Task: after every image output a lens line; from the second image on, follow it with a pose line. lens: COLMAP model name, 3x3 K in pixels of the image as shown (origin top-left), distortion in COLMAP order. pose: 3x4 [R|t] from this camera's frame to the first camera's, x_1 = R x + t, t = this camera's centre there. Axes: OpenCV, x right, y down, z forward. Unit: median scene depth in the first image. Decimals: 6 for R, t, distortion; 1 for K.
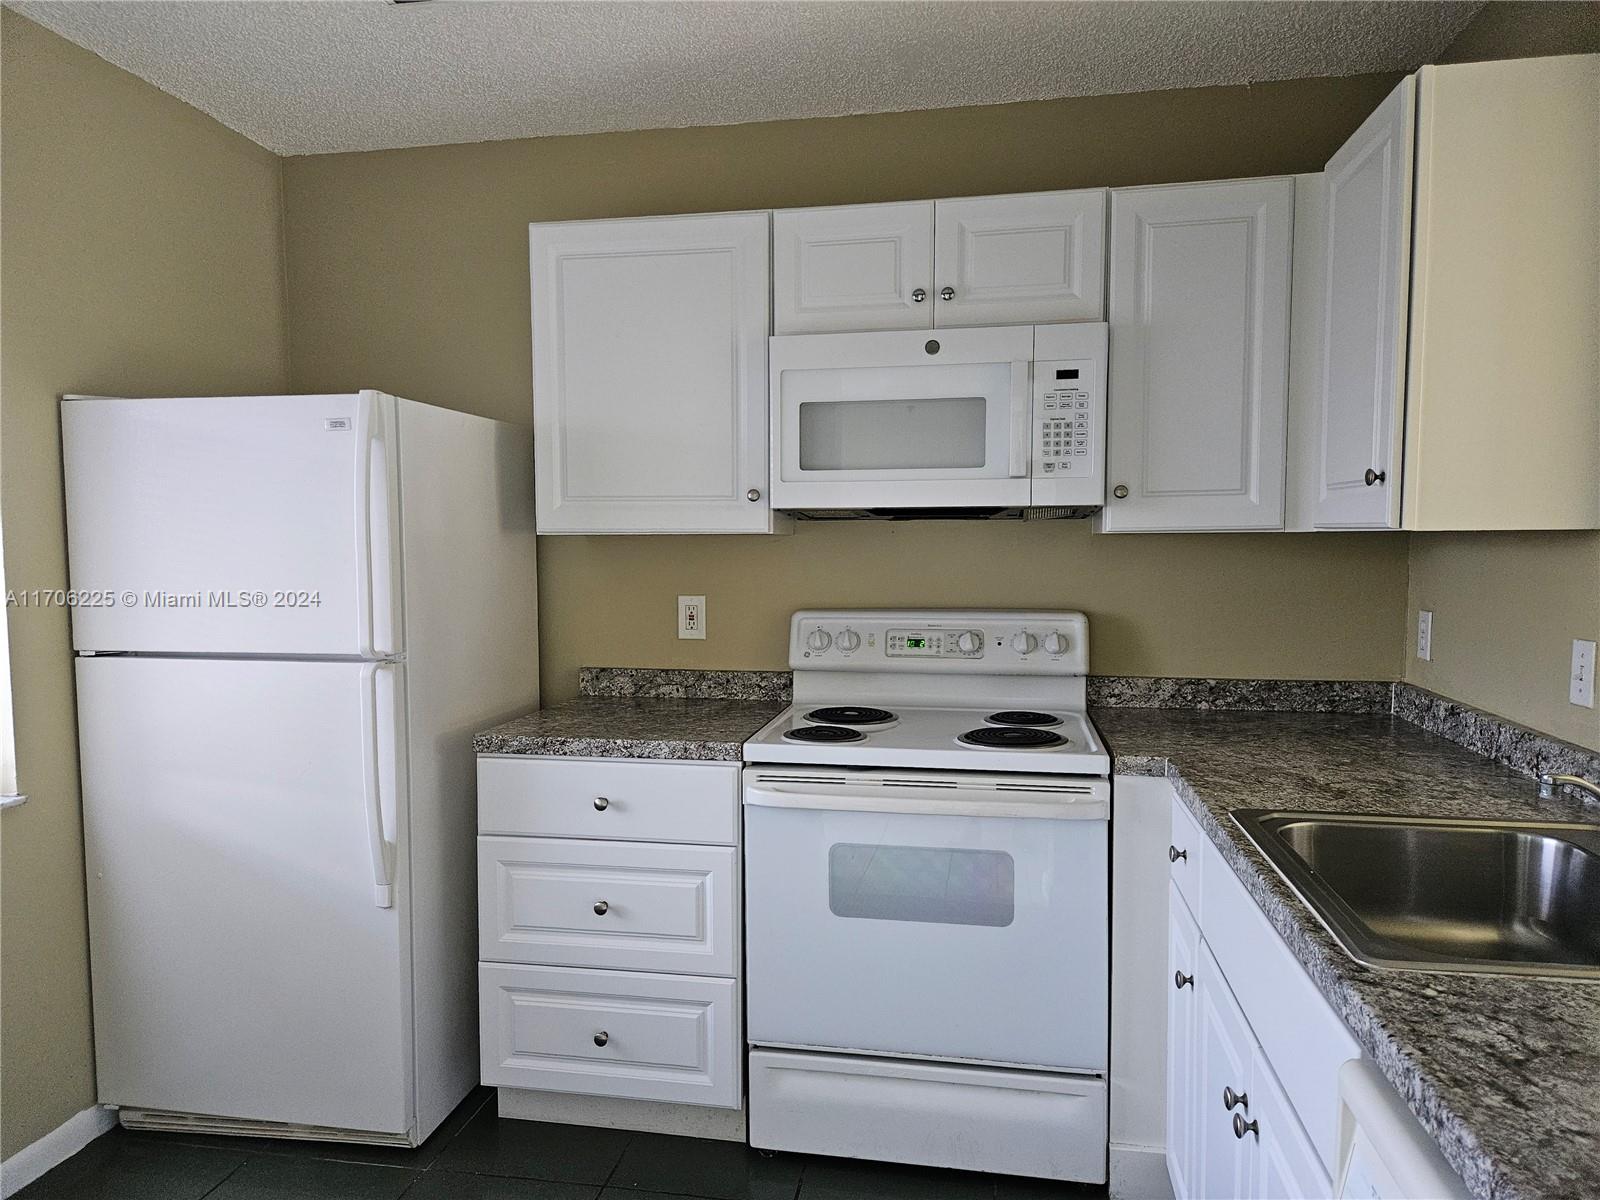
lens RADIAL K [[1088.5, 0, 776.0], [0, 1088.5, 569.9], [0, 0, 1]] dist [0.055128, -0.056817]
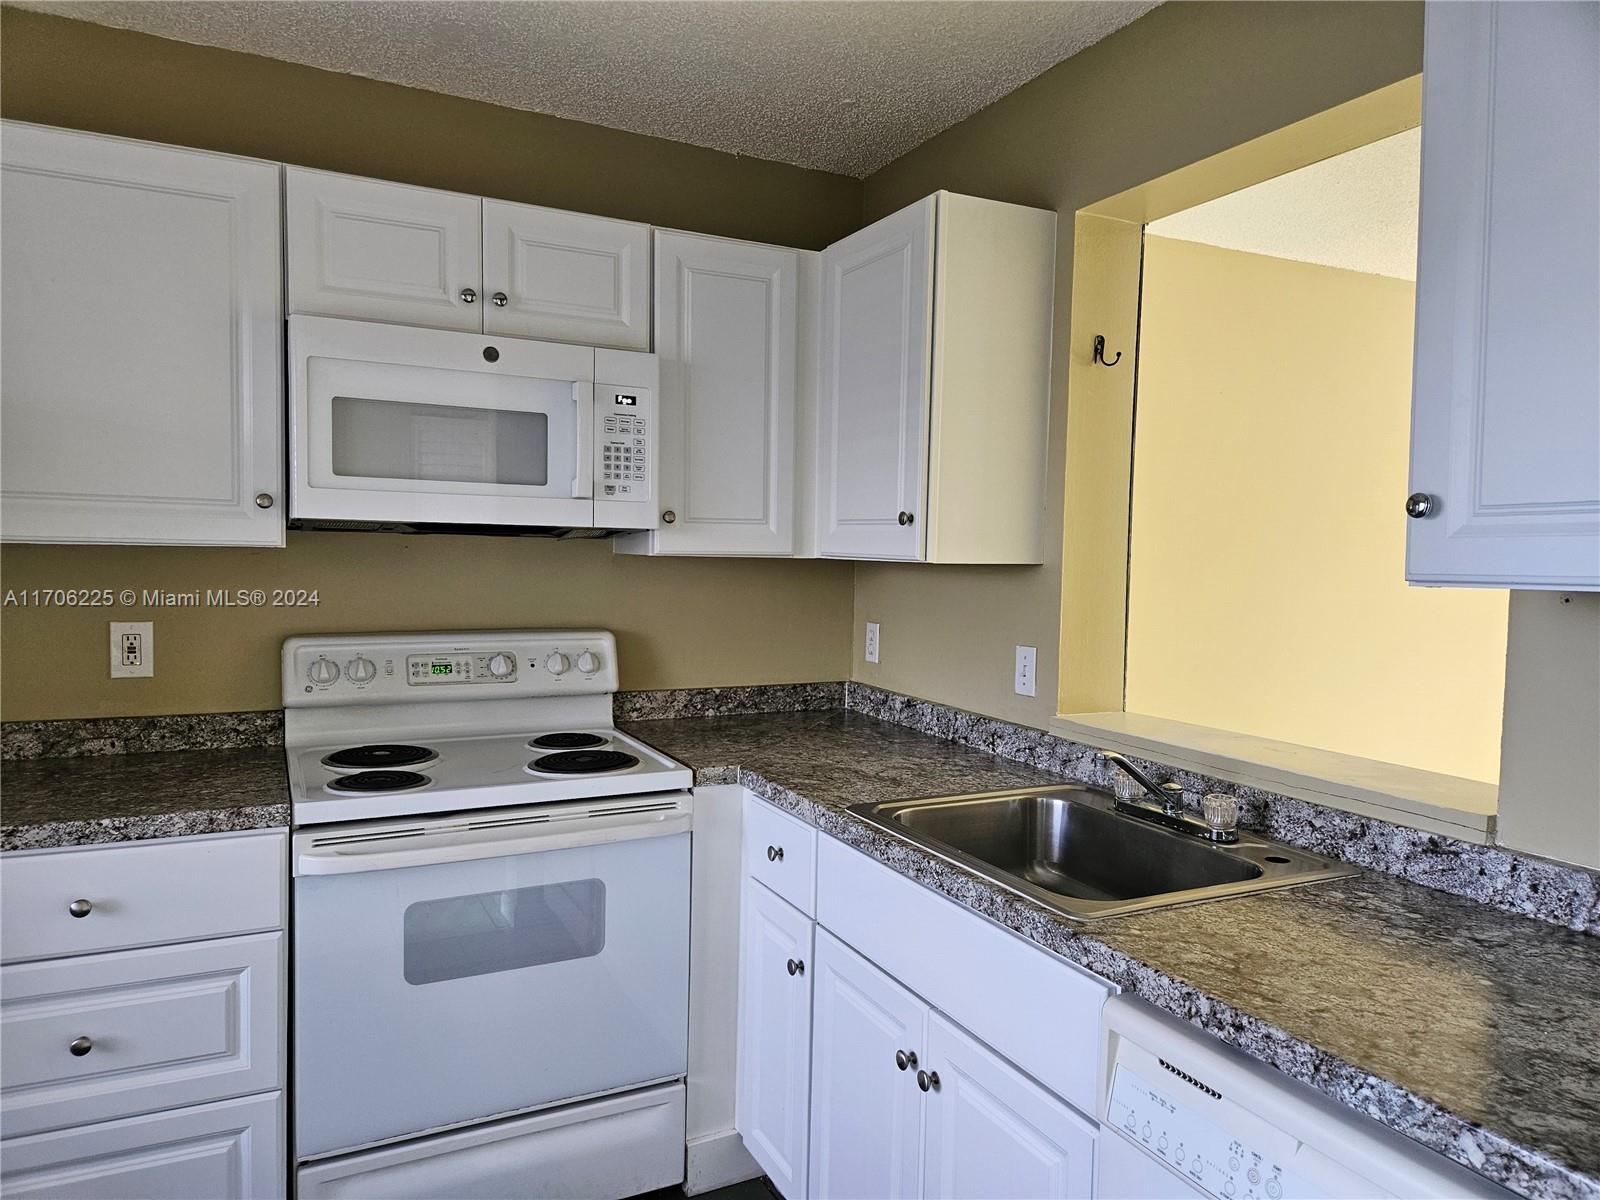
lens RADIAL K [[1088.5, 0, 796.9], [0, 1088.5, 564.7], [0, 0, 1]] dist [0.055128, -0.056817]
pose [[0.784930, 0.010174, 0.619501, -0.241430], [-0.006702, 0.999946, -0.007929, -0.017999], [-0.619548, 0.002072, 0.784956, 0.101544]]
